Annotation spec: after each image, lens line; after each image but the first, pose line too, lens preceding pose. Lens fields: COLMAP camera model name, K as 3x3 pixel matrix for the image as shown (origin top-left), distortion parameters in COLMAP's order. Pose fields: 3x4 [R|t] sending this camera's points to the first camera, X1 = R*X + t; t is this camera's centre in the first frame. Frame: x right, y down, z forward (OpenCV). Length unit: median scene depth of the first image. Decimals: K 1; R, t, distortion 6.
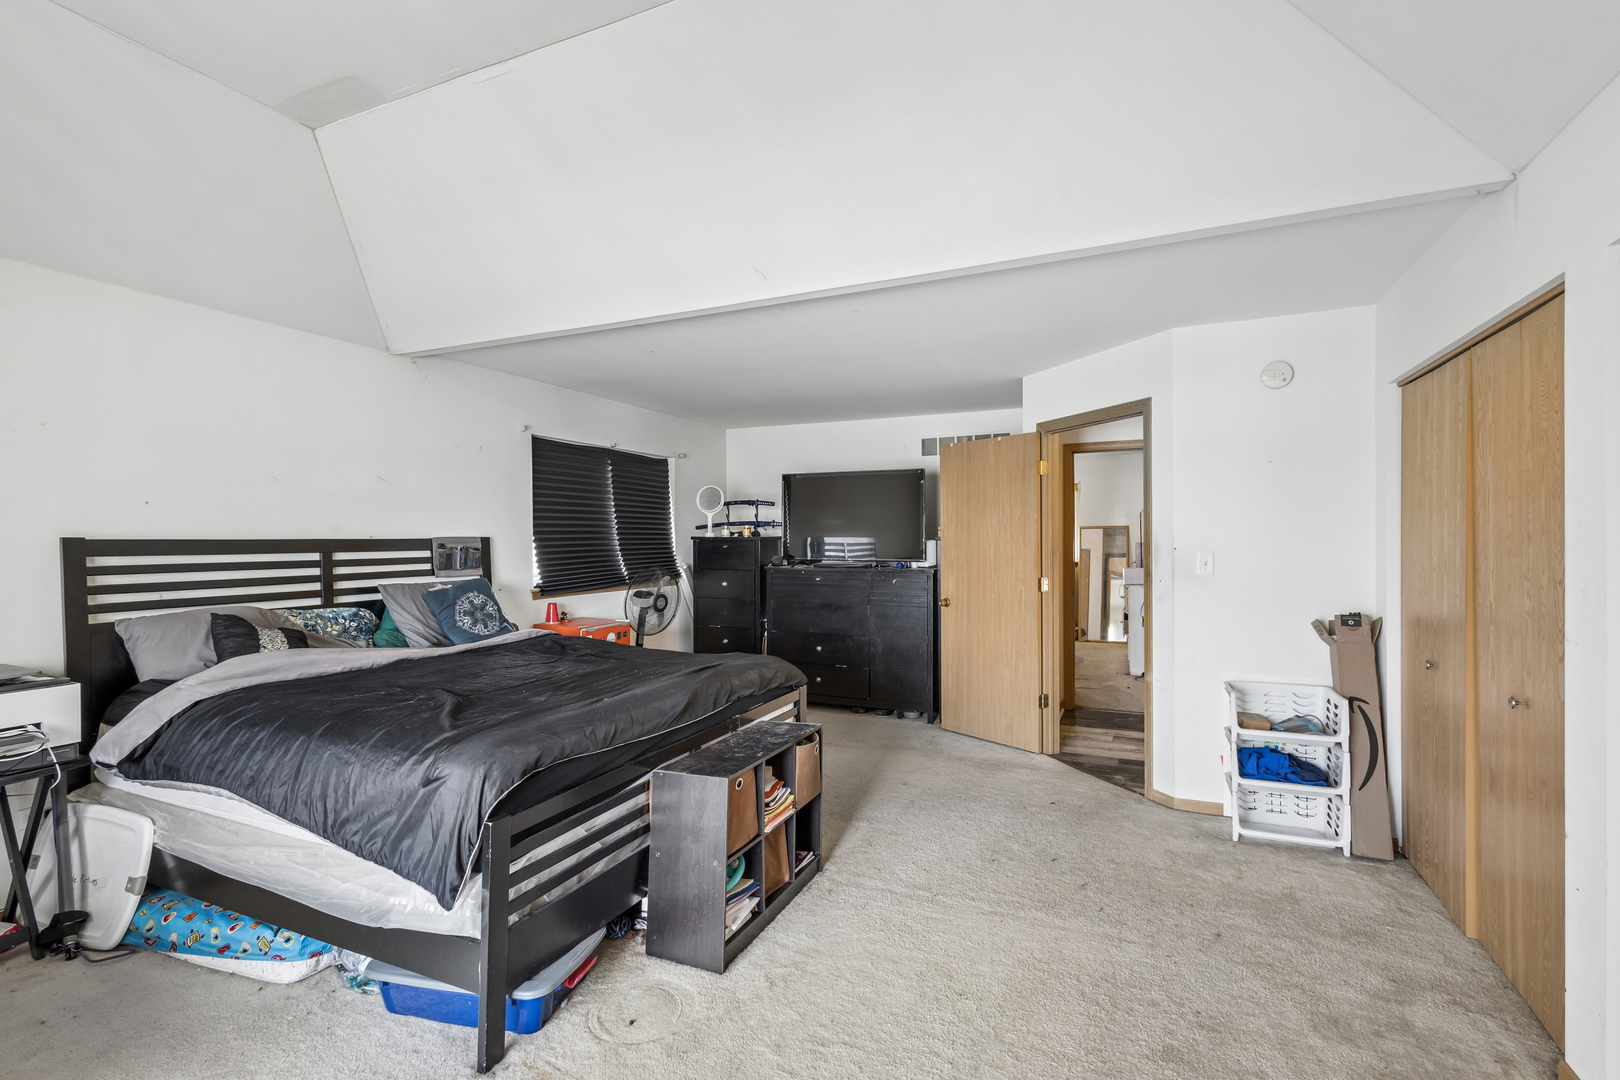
lens RADIAL K [[743.1, 0, 811.4], [0, 743.1, 542.4], [0, 0, 1]] dist [-0.000457, -0.000046]
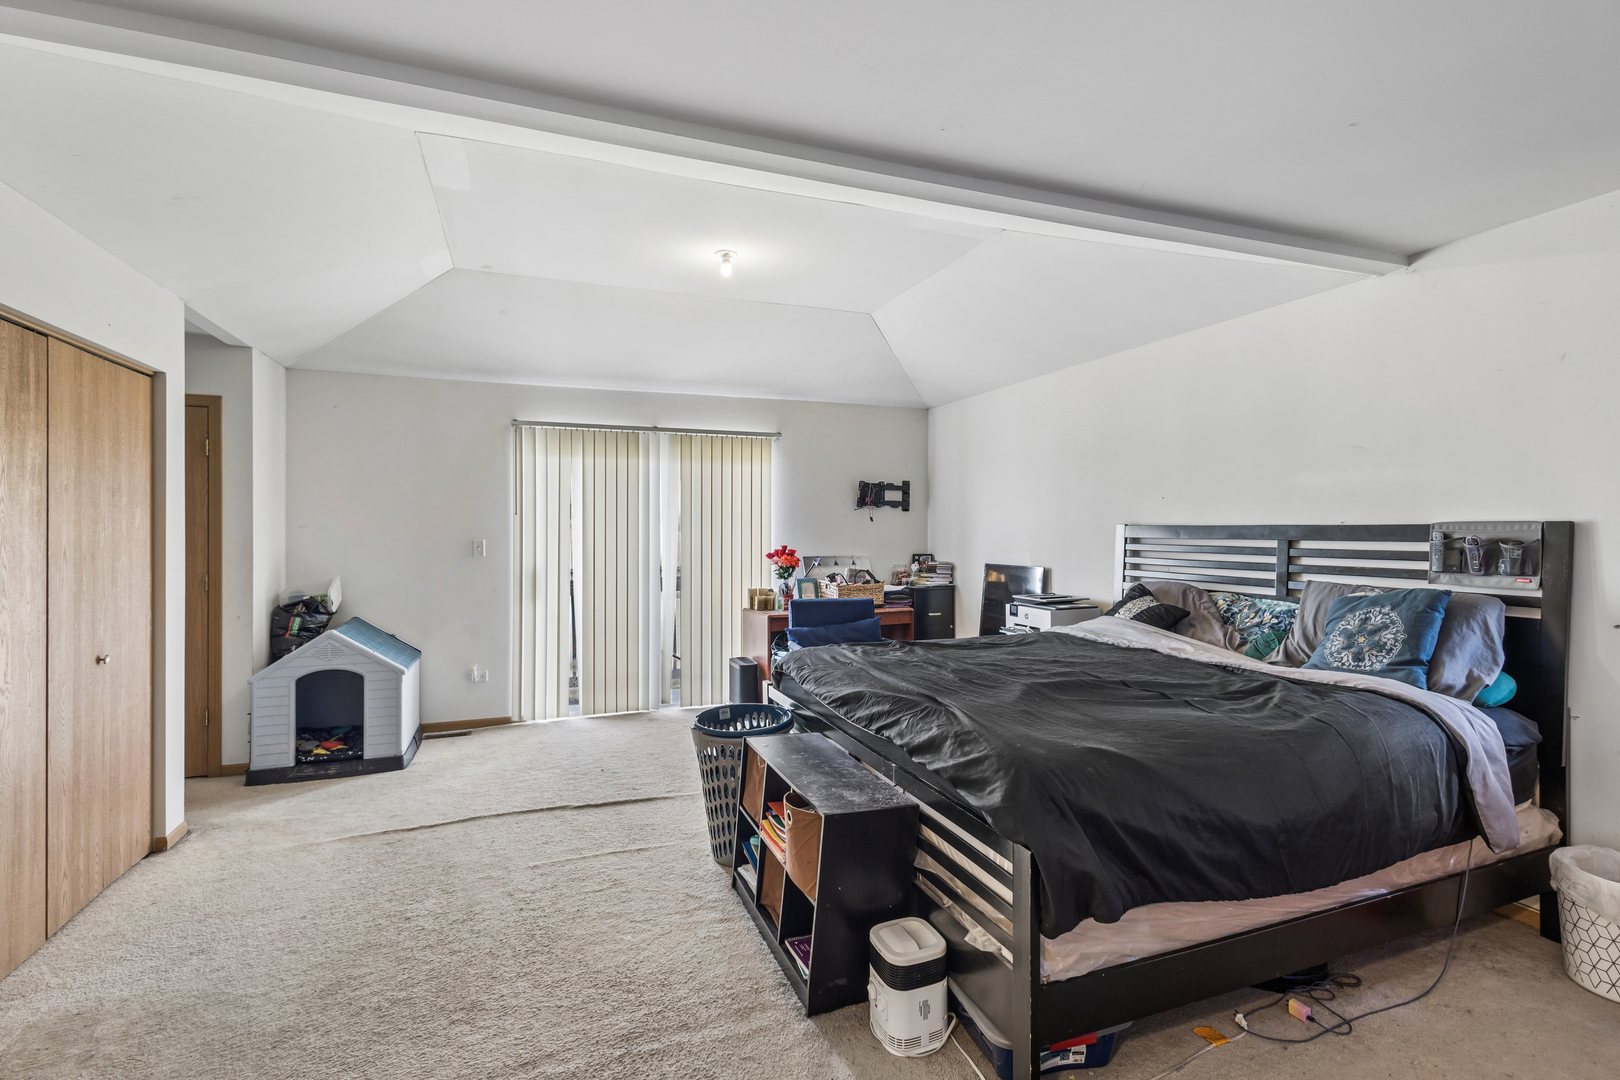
lens RADIAL K [[743.1, 0, 809.0], [0, 743.1, 533.8], [0, 0, 1]] dist [-0.000457, -0.000046]
pose [[-0.706905, 0.009449, -0.707245, 0.399244], [0.000424, 0.999916, 0.012935, -0.006063], [0.707308, 0.008843, -0.706850, 1.206210]]
